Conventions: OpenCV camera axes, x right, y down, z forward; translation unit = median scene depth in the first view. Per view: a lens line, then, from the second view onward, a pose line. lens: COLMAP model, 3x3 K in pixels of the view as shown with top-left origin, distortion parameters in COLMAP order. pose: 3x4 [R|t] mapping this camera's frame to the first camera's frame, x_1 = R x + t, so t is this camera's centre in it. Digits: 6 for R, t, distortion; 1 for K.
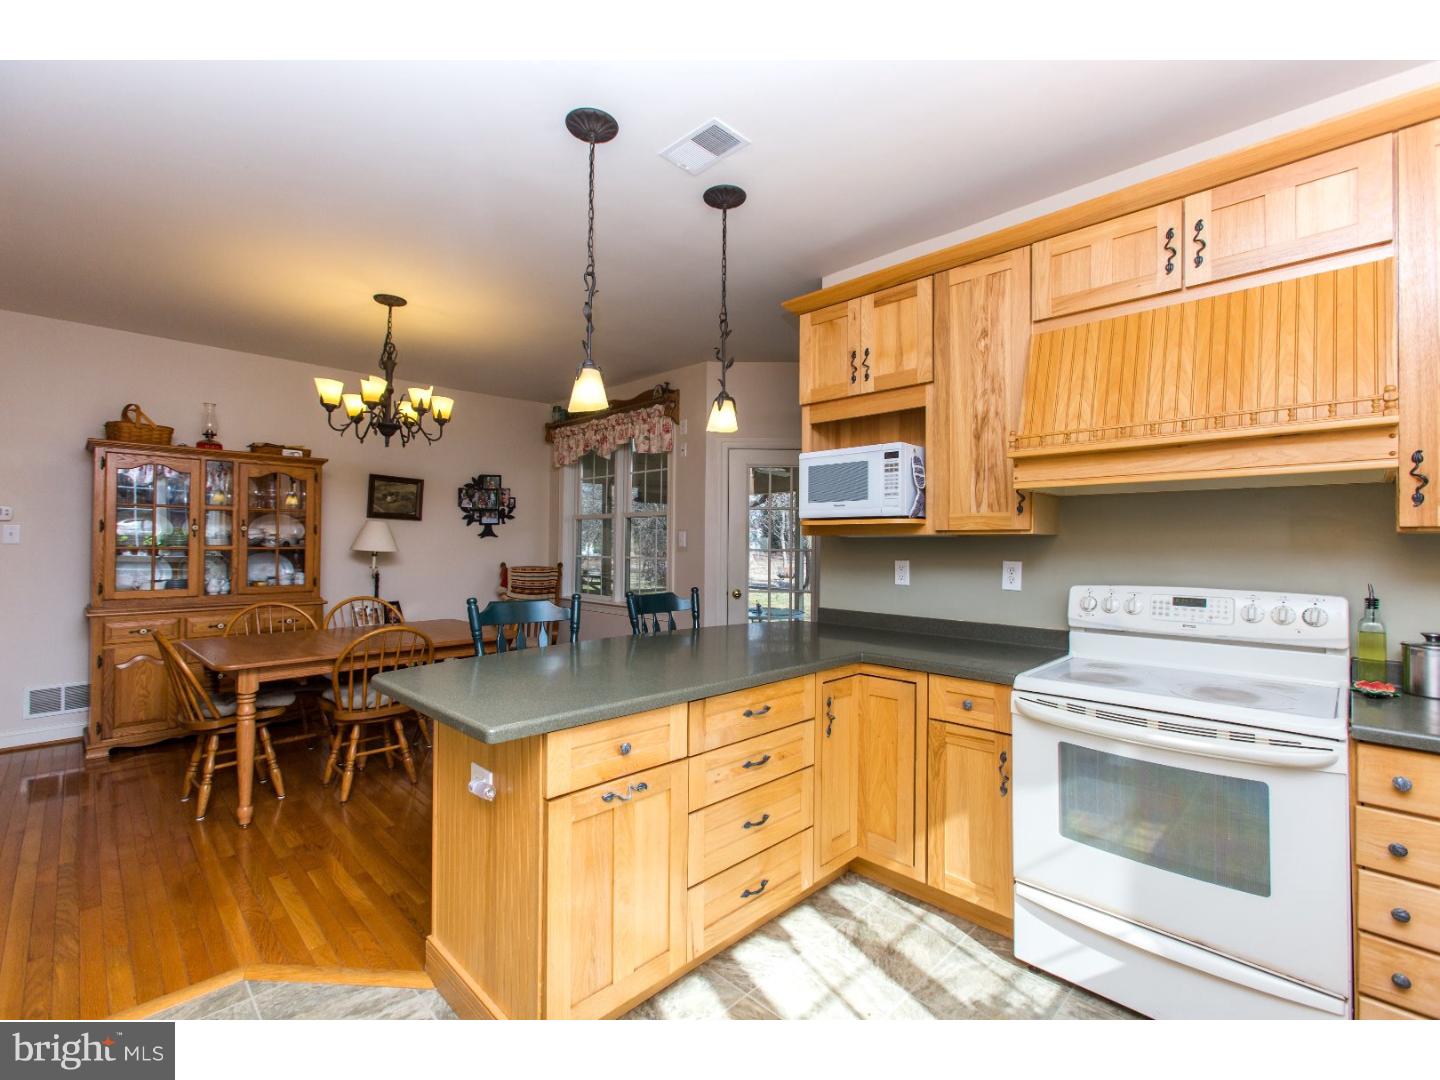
lens RADIAL K [[654.2, 0, 720.0], [0, 654.2, 540.0], [0, 0, 1]] dist [-0.020878, 0.021815]
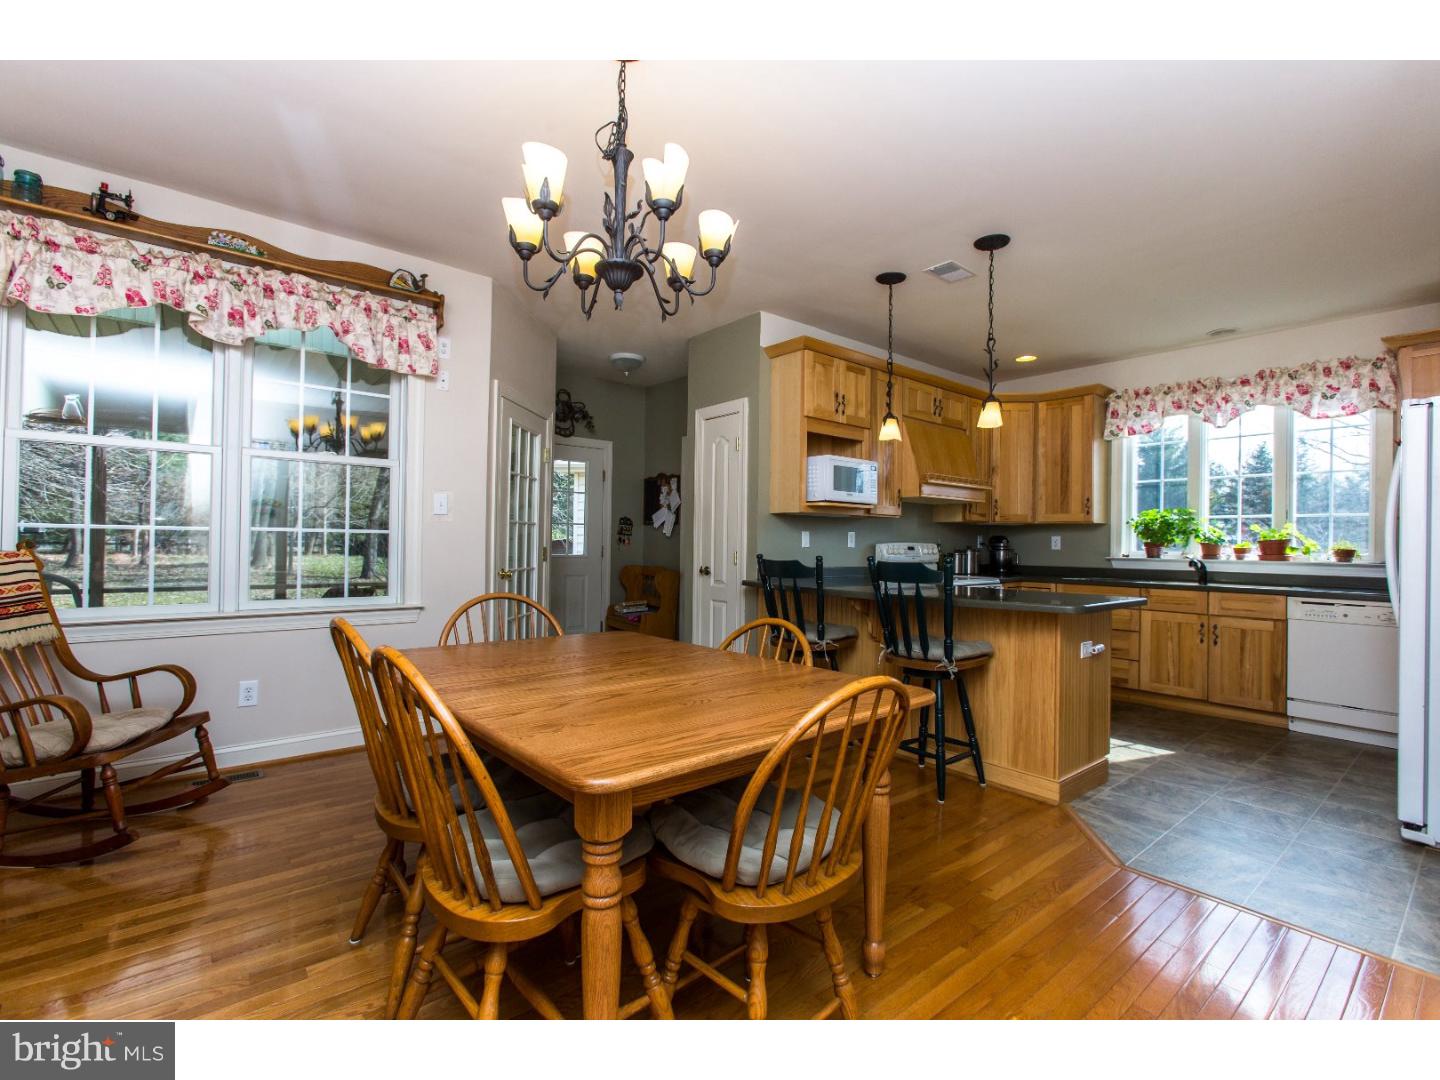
lens RADIAL K [[679.7, 0, 720.0], [0, 679.7, 540.0], [0, 0, 1]] dist [-0.002434, 0.007394]
pose [[0.081188, 0.000089, 0.996699, -0.954283], [-0.019664, 0.999805, 0.001512, 0.038476], [-0.996505, -0.019722, 0.081174, 0.775237]]
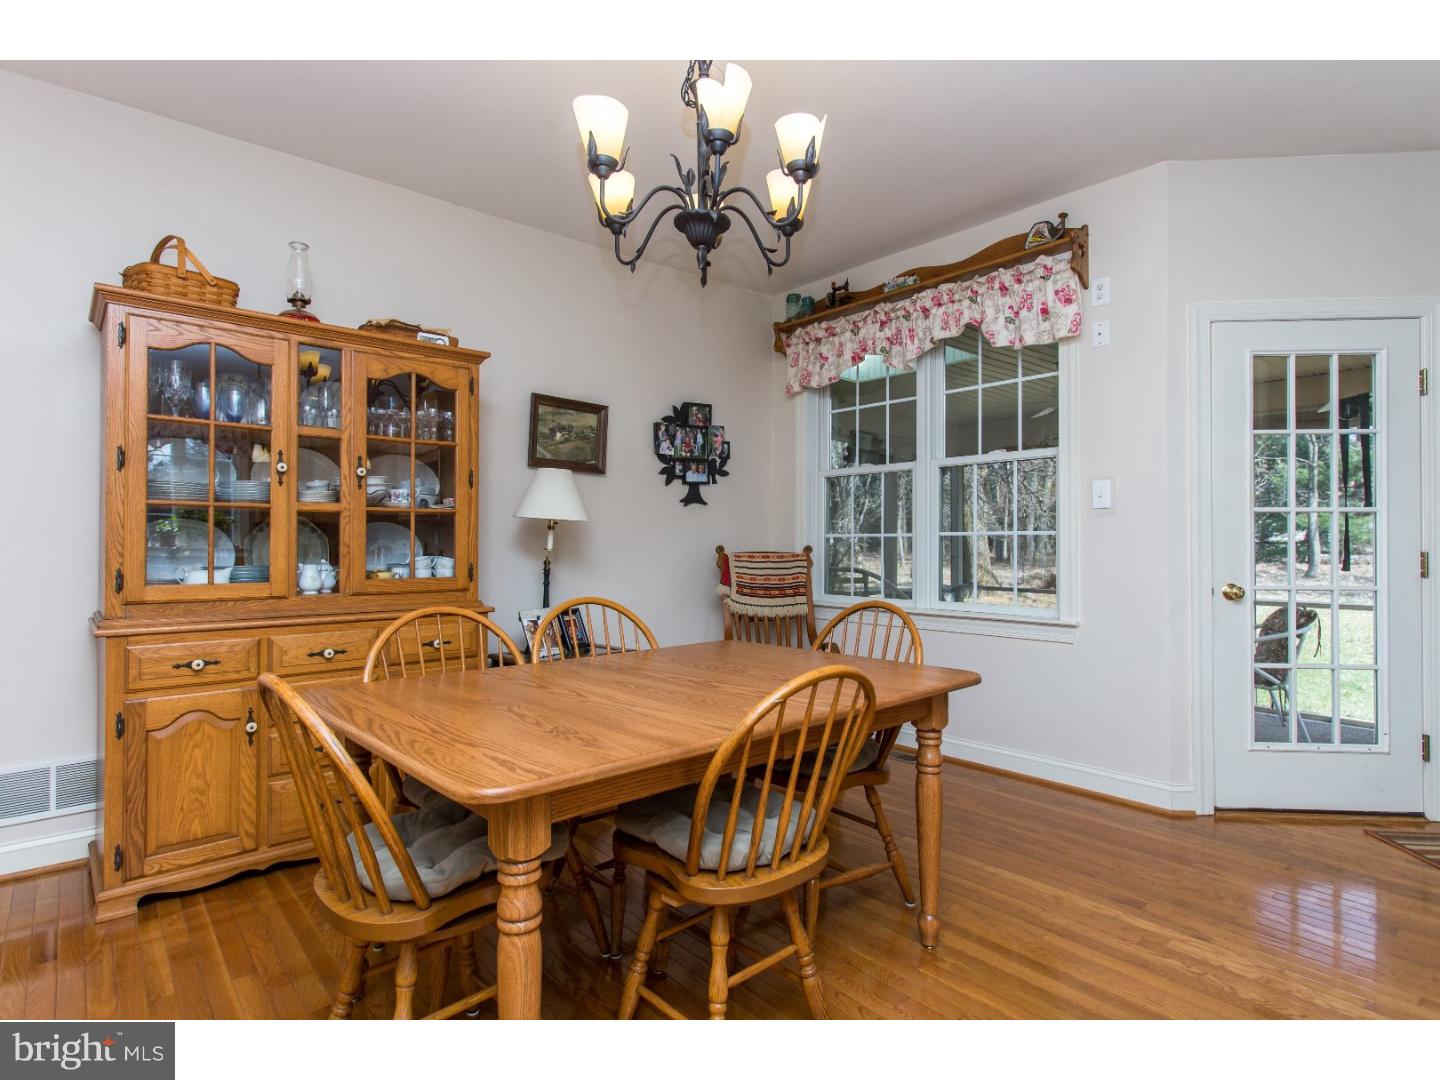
lens RADIAL K [[765.1, 0, 720.0], [0, 765.1, 540.0], [0, 0, 1]] dist [-0.036155, 0.039747]
pose [[0.997308, -0.006966, -0.072997, -0.406695], [0.007007, 0.999975, 0.000308, 0.042505], [0.072993, -0.000818, 0.997332, 0.411750]]
